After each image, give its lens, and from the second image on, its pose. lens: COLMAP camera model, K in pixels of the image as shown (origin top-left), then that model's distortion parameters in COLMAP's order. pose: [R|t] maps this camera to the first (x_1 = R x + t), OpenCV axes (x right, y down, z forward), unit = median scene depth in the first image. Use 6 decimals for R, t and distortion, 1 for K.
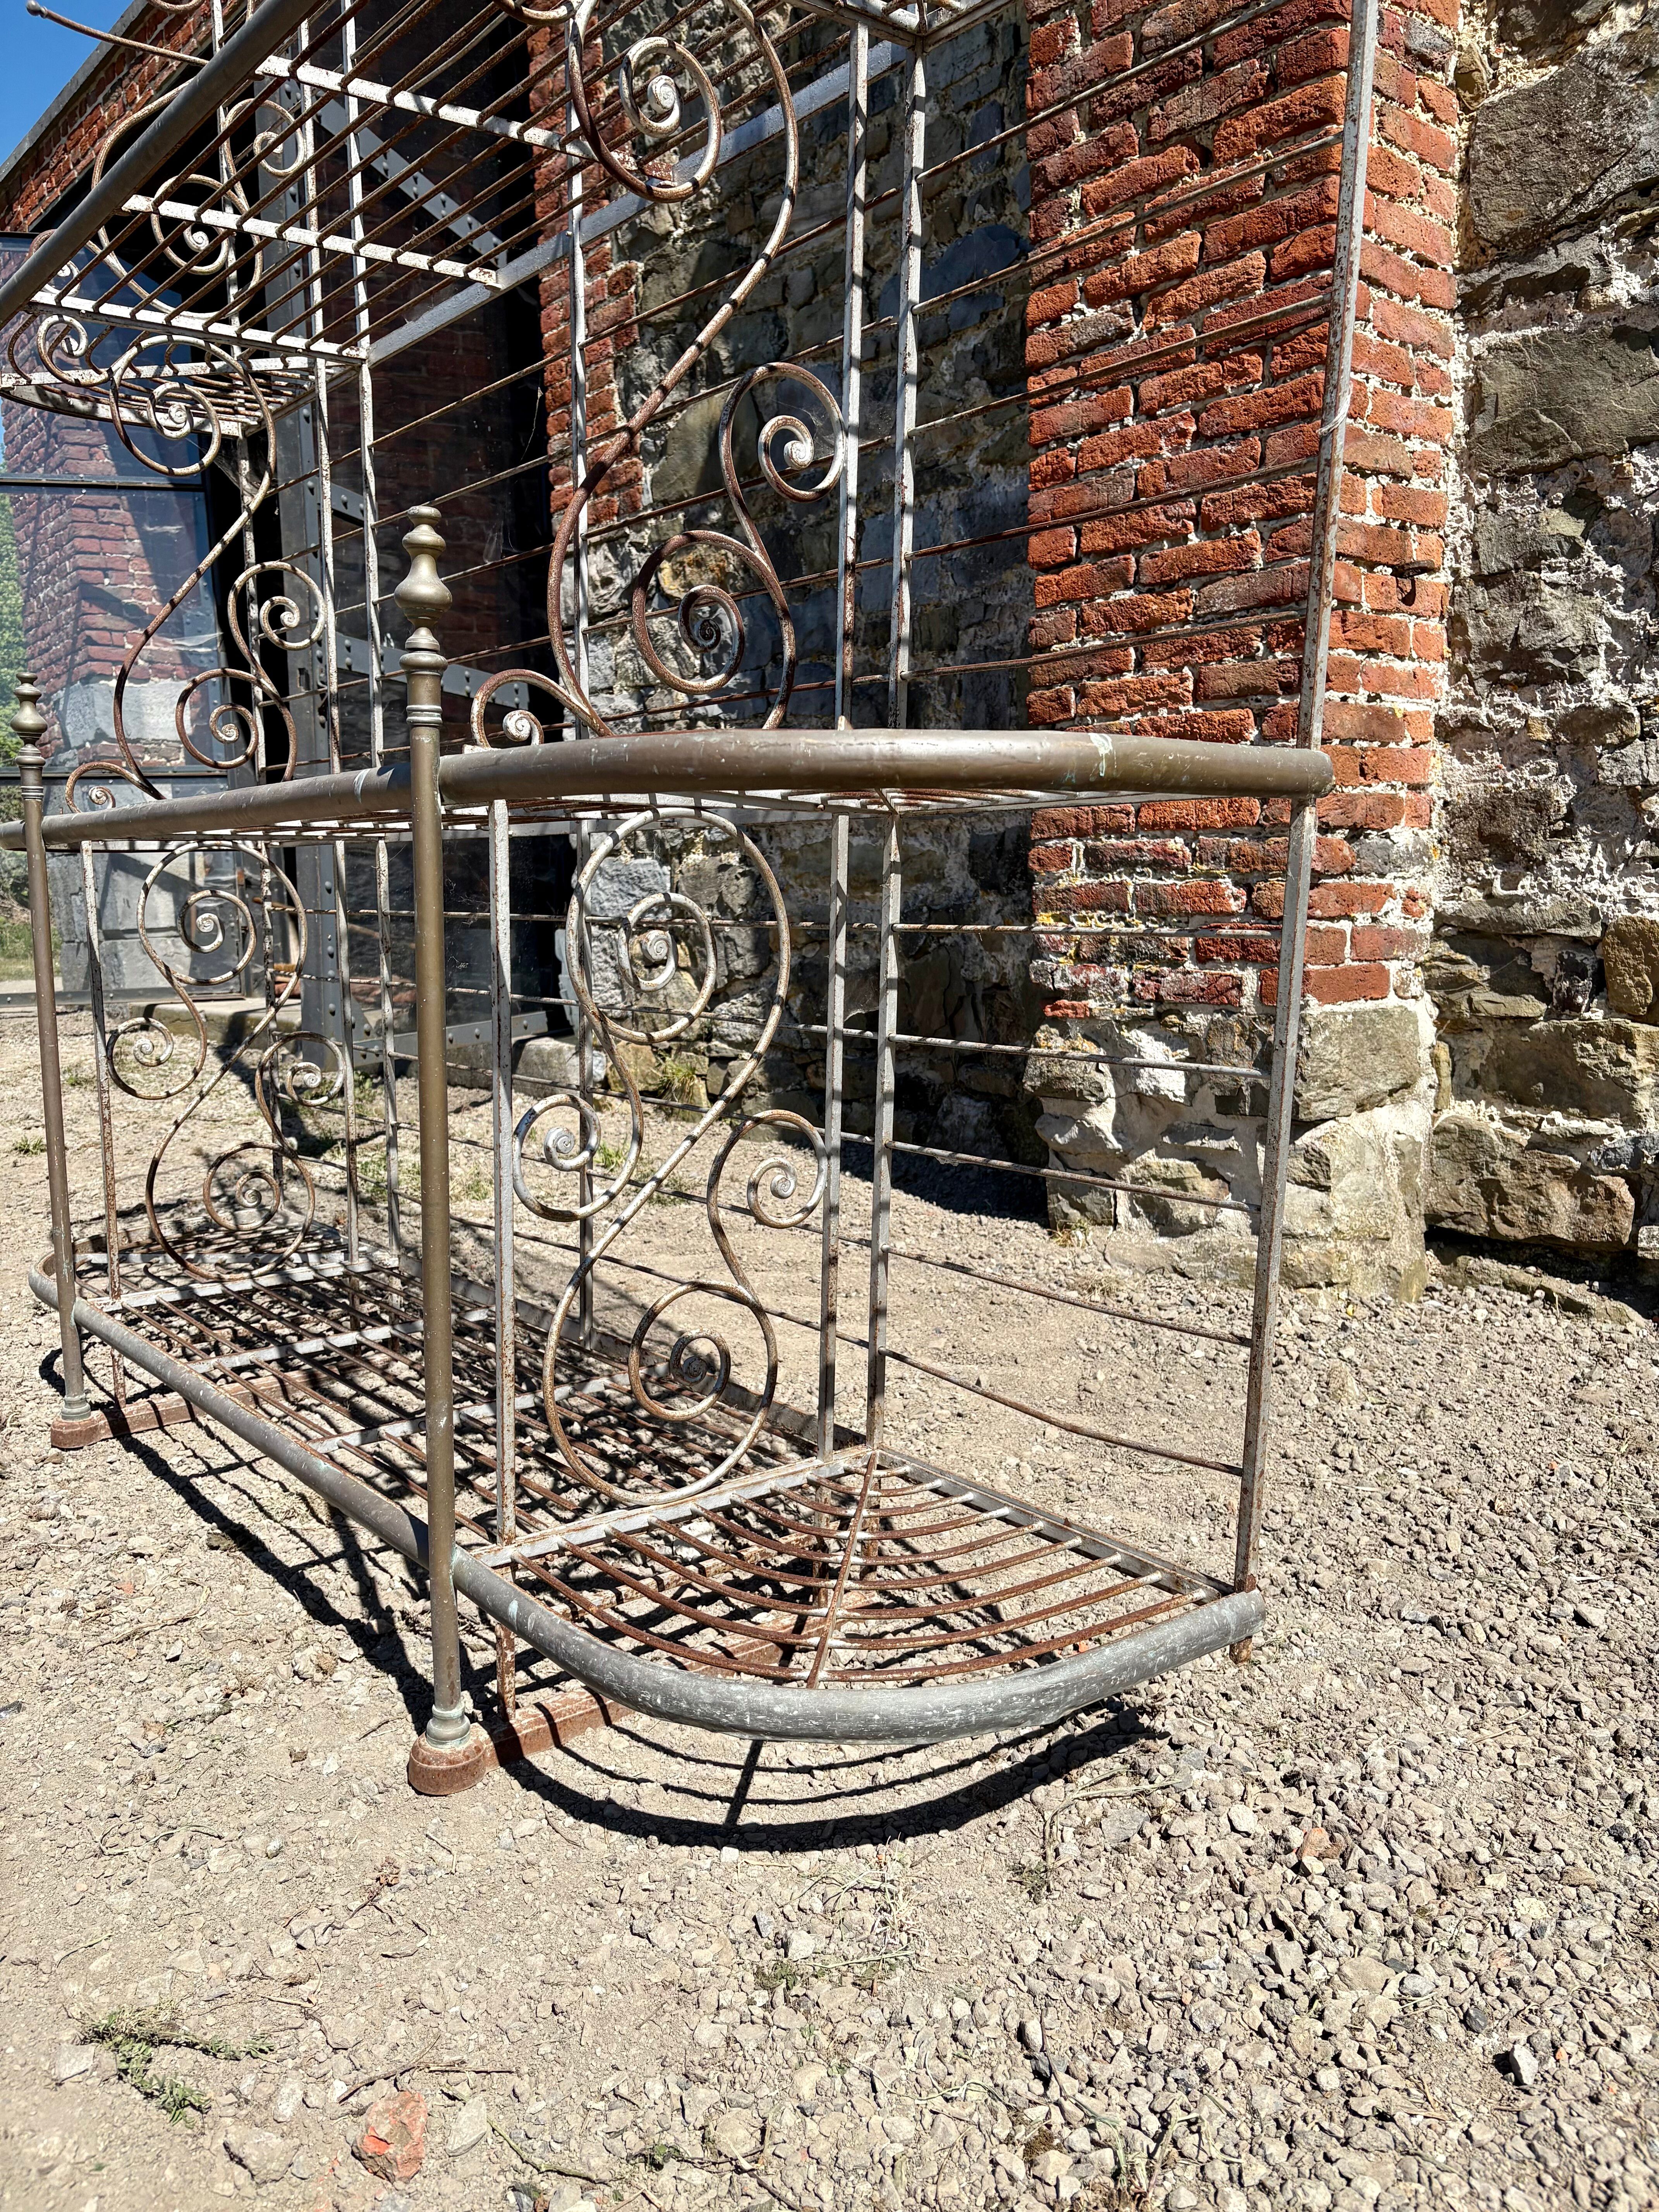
lens RADIAL K [[1670.8, 0, 833.6], [0, 1670.8, 1114.7], [0, 0, 1]] dist [0.053758, -0.060576]
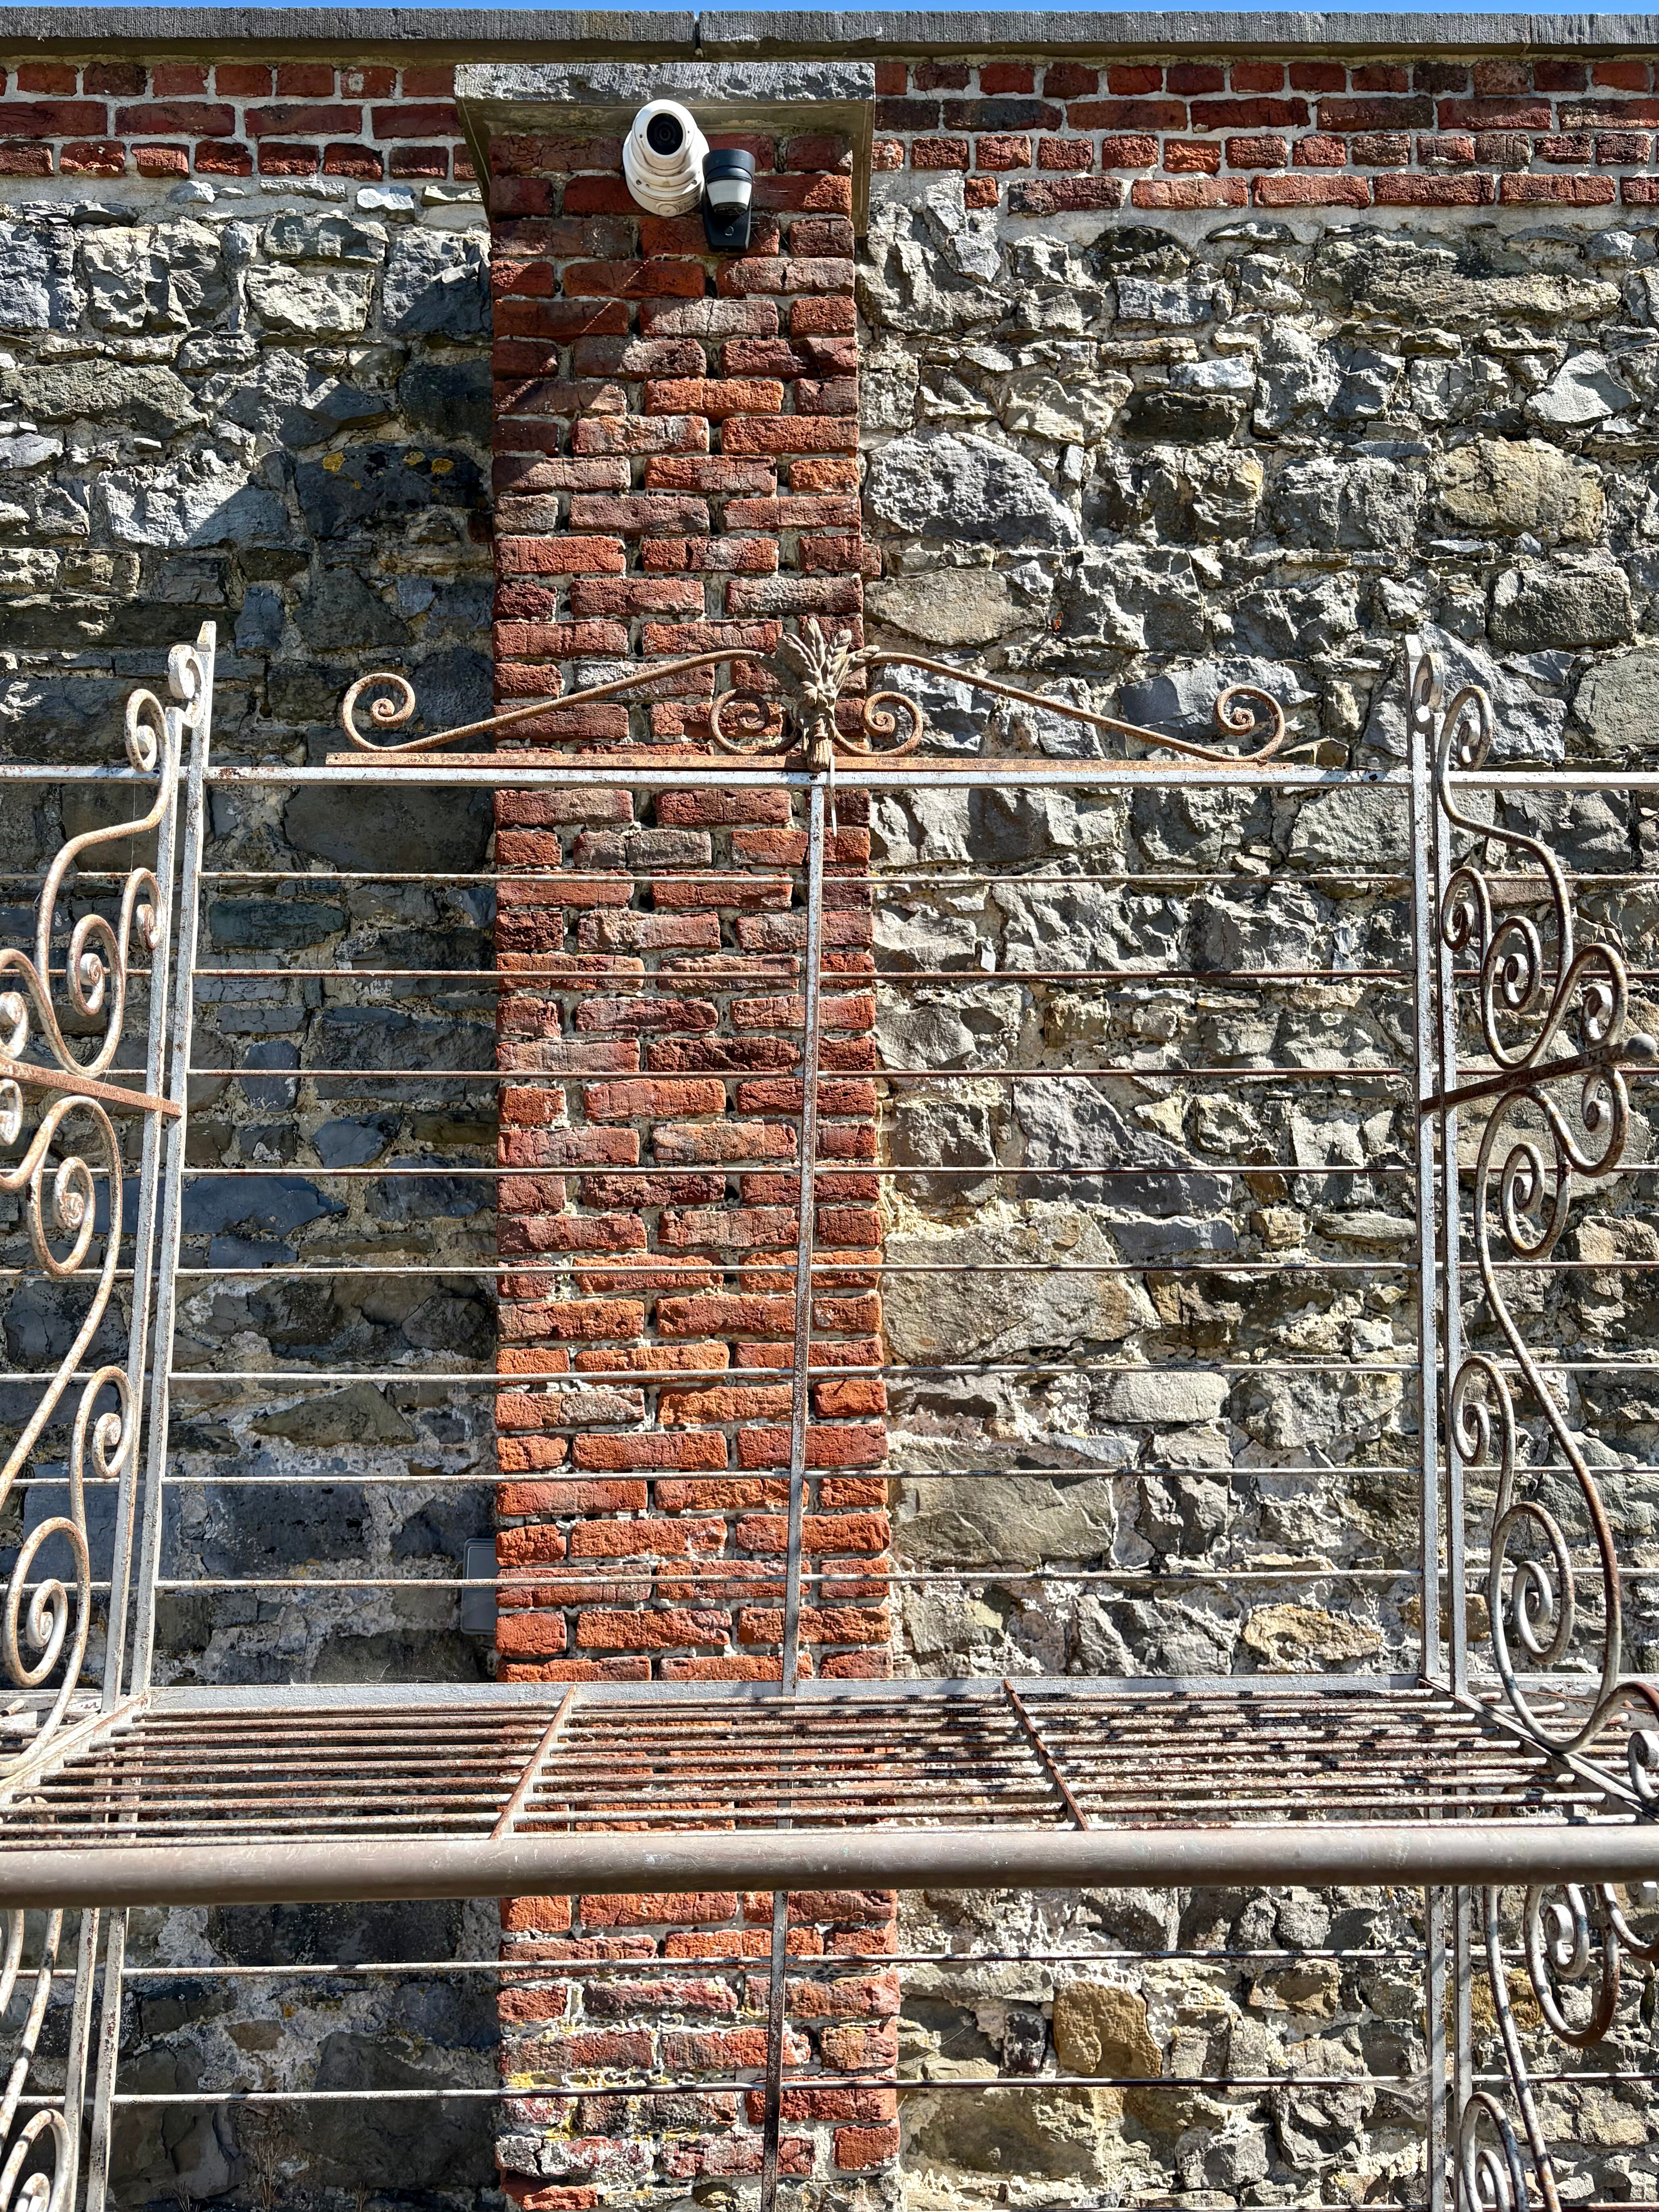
lens RADIAL K [[1728.1, 0, 828.9], [0, 1728.1, 1115.5], [0, 0, 1]] dist [0.061120, -0.063820]
pose [[0.615033, 0.099649, 0.782180, -0.565727], [0.110540, 0.971290, -0.210660, -0.430759], [-0.780715, 0.216024, 0.586360, 0.317934]]
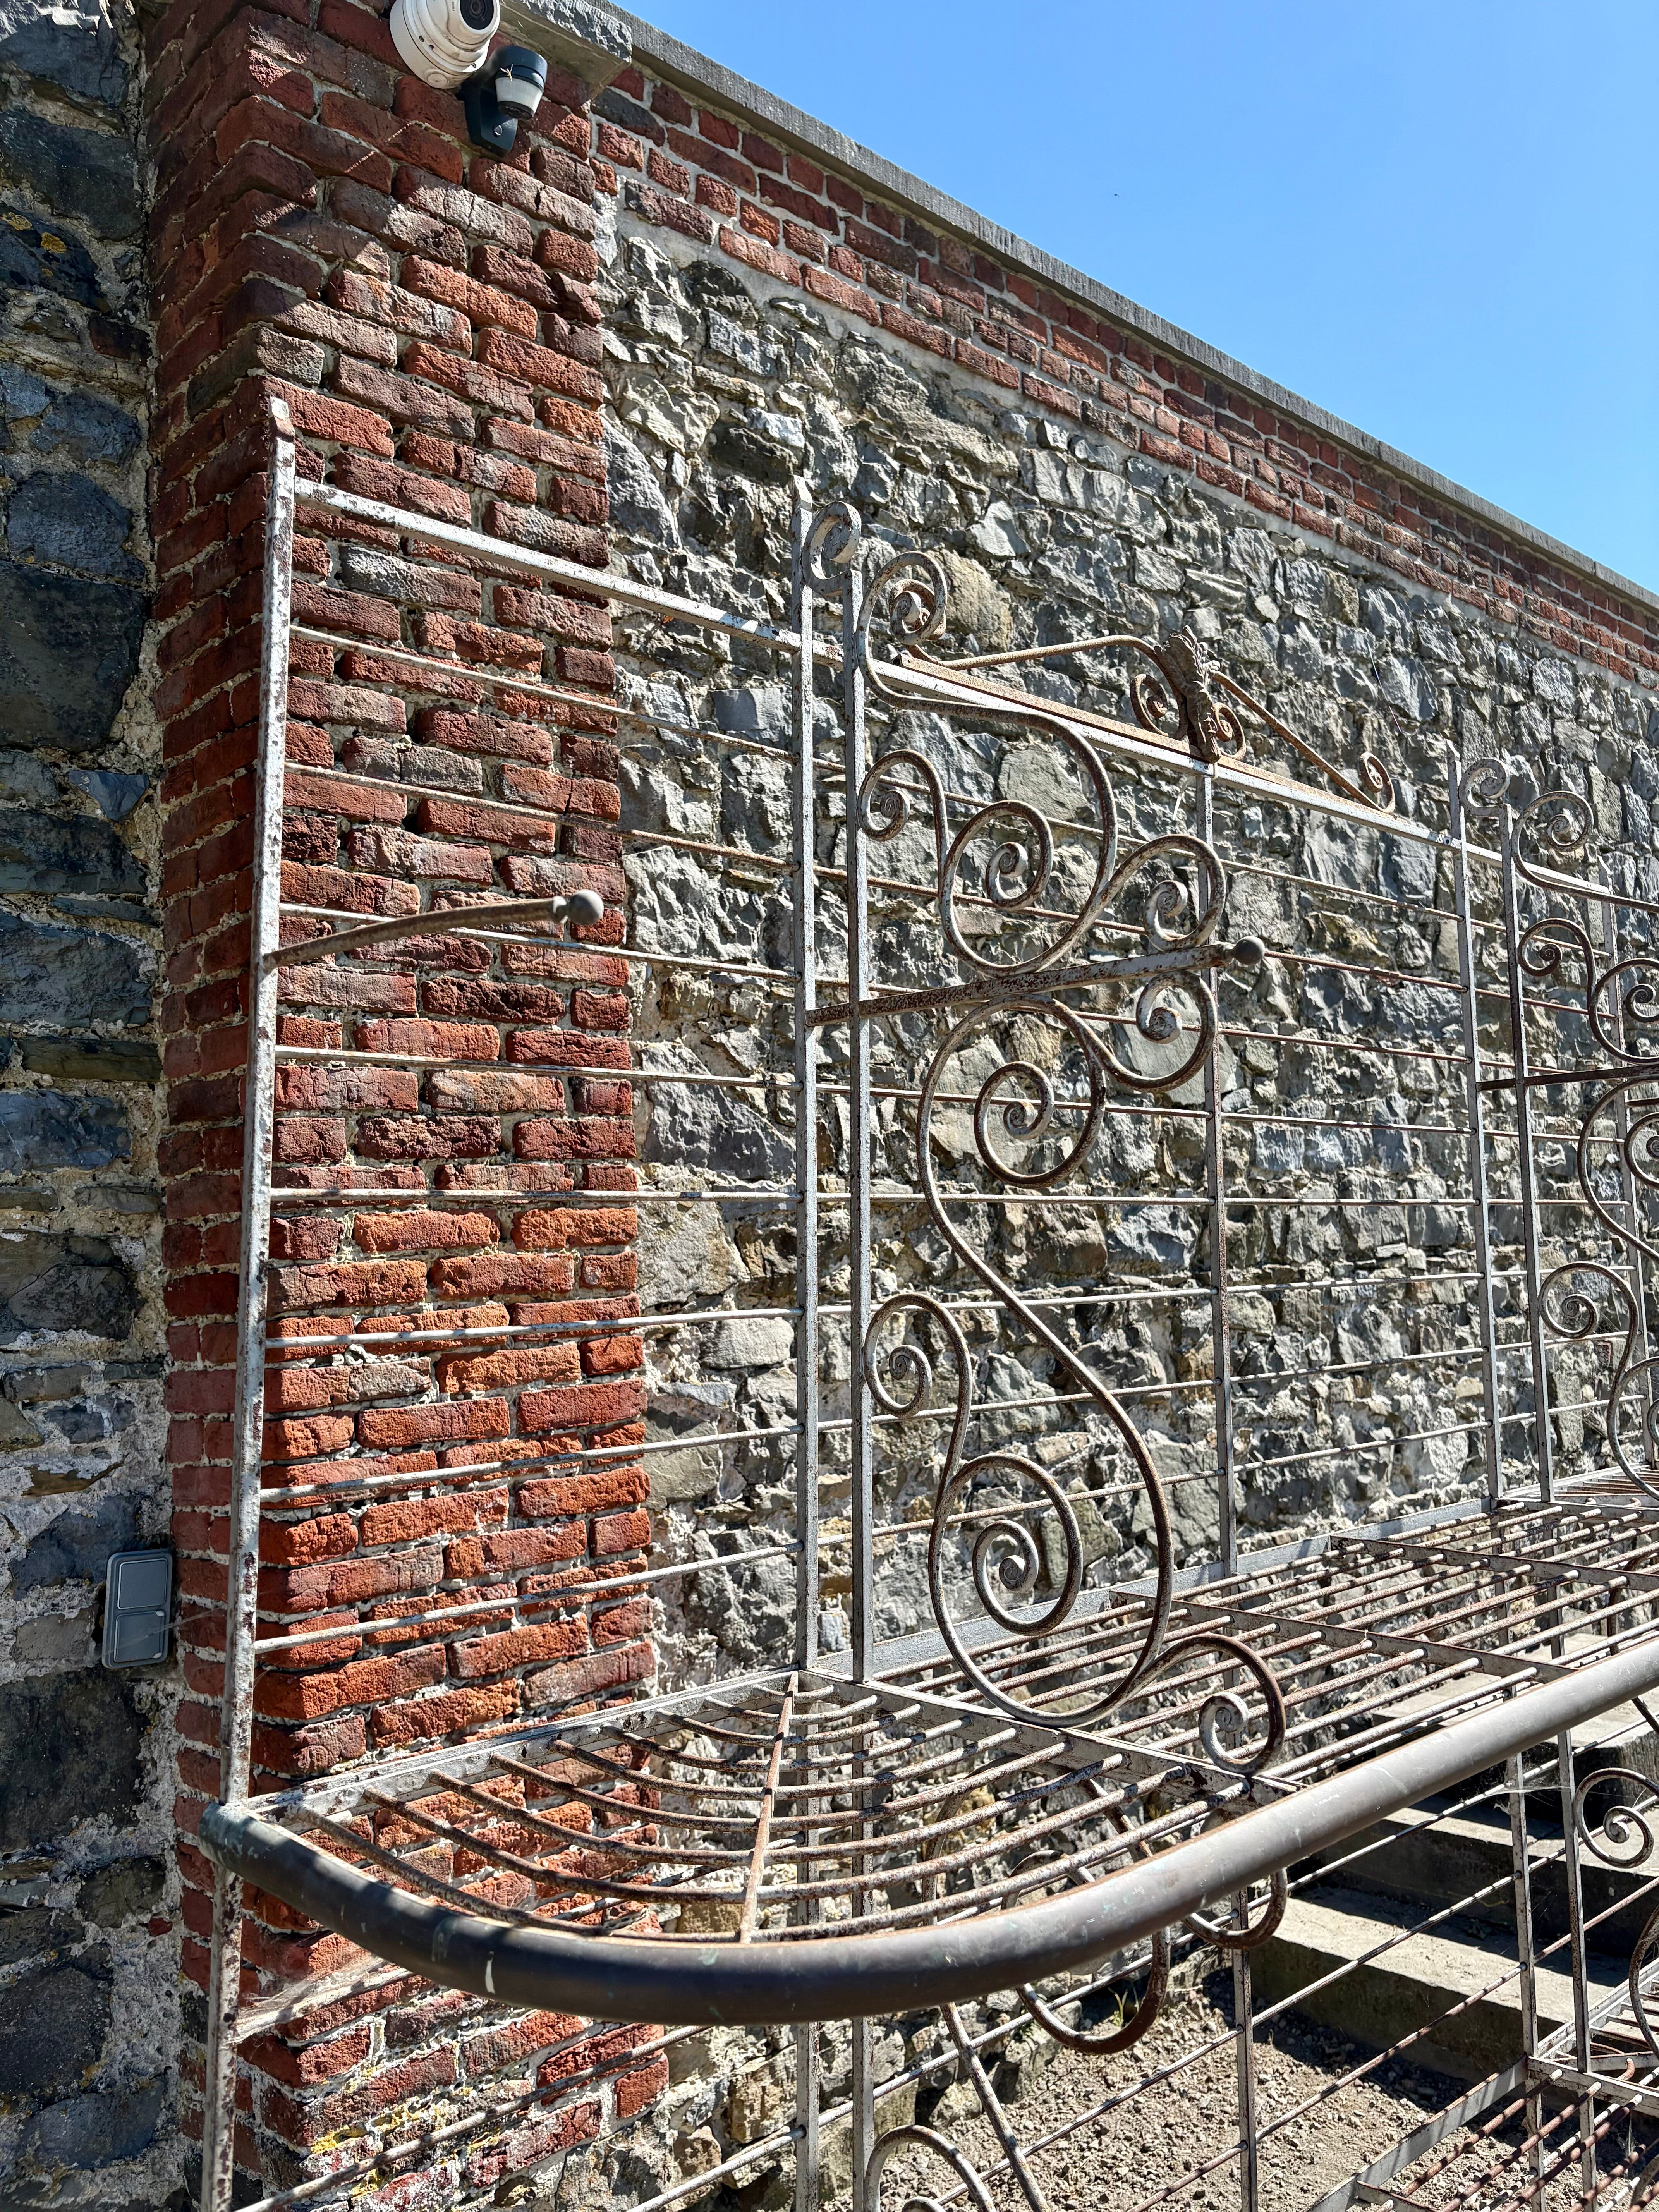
lens RADIAL K [[1670.8, 0, 833.6], [0, 1670.8, 1114.7], [0, 0, 1]] dist [0.053758, -0.060576]
pose [[-0.052711, 0.109462, 0.992592, -0.745661], [0.178697, 0.978964, -0.098470, -0.501387], [-0.982491, 0.172183, -0.071163, 0.865119]]
